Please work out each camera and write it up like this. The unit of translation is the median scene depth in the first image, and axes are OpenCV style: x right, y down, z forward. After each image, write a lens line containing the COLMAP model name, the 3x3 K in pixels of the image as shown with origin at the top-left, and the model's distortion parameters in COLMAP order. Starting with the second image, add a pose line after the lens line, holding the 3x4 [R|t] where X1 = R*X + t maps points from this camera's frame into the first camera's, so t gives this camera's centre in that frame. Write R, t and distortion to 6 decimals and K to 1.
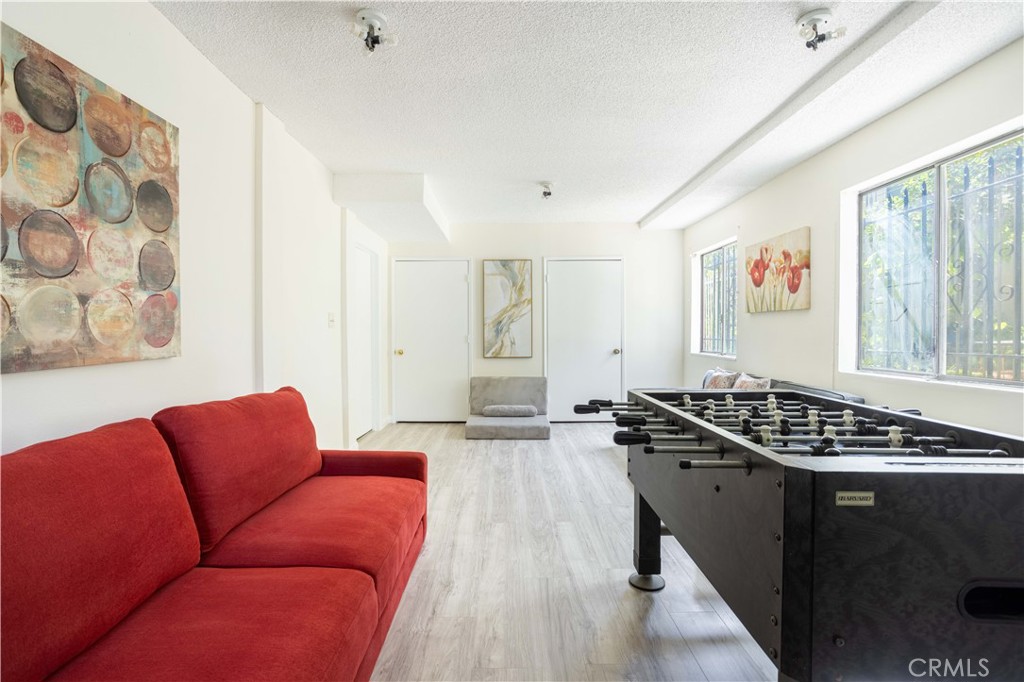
lens RADIAL K [[491.8, 0, 508.0], [0, 491.8, 332.9], [0, 0, 1]] dist [-0.017395, 0.000187]
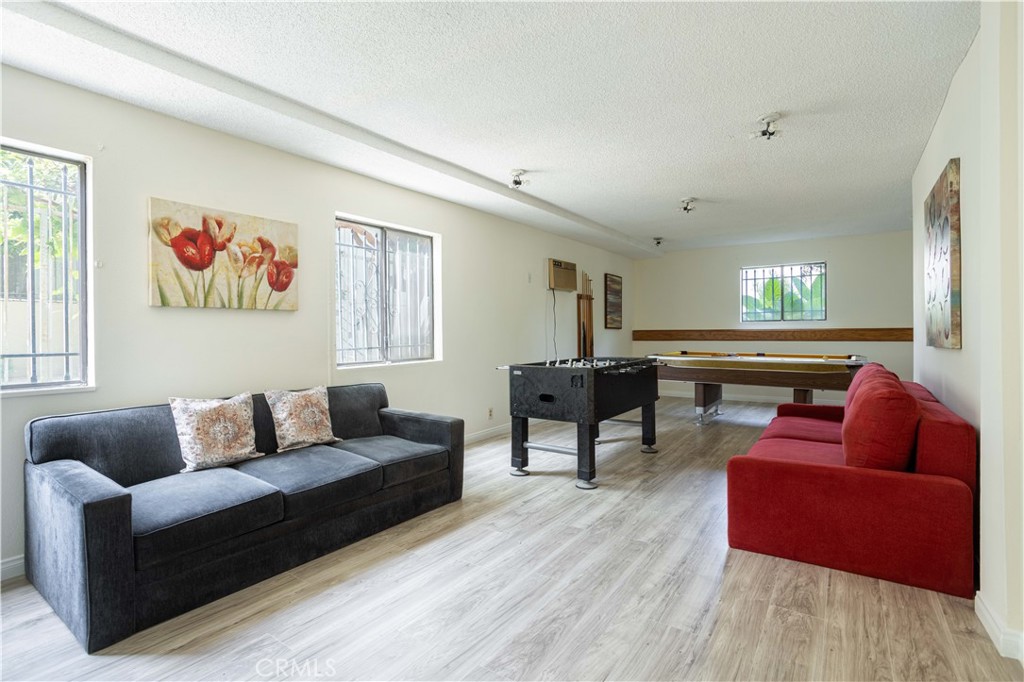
lens RADIAL K [[491.8, 0, 509.7], [0, 491.8, 335.0], [0, 0, 1]] dist [-0.017395, 0.000187]
pose [[-0.817083, 0.001287, 0.576519, -0.252529], [0.009496, 0.999892, 0.011227, -0.007487], [-0.576442, 0.014648, -0.817007, 1.386422]]
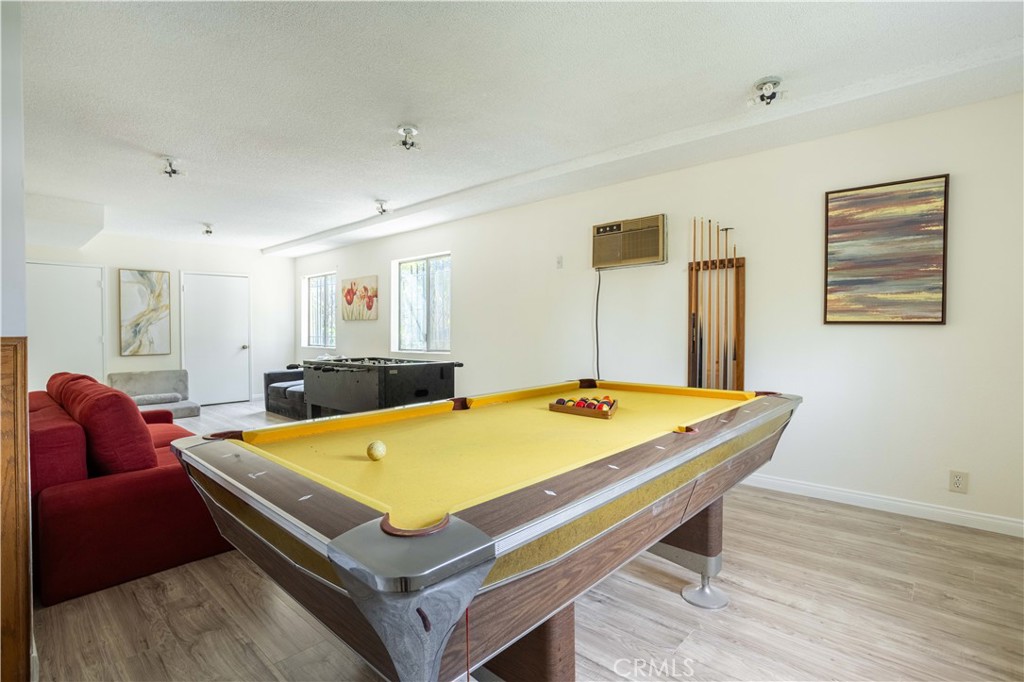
lens RADIAL K [[491.8, 0, 508.8], [0, 491.8, 335.0], [0, 0, 1]] dist [-0.017395, 0.000187]
pose [[0.676219, -0.010419, 0.736627, -0.387872], [0.006663, 0.999946, 0.008026, -0.000289], [-0.736670, -0.000519, 0.676252, -0.582109]]
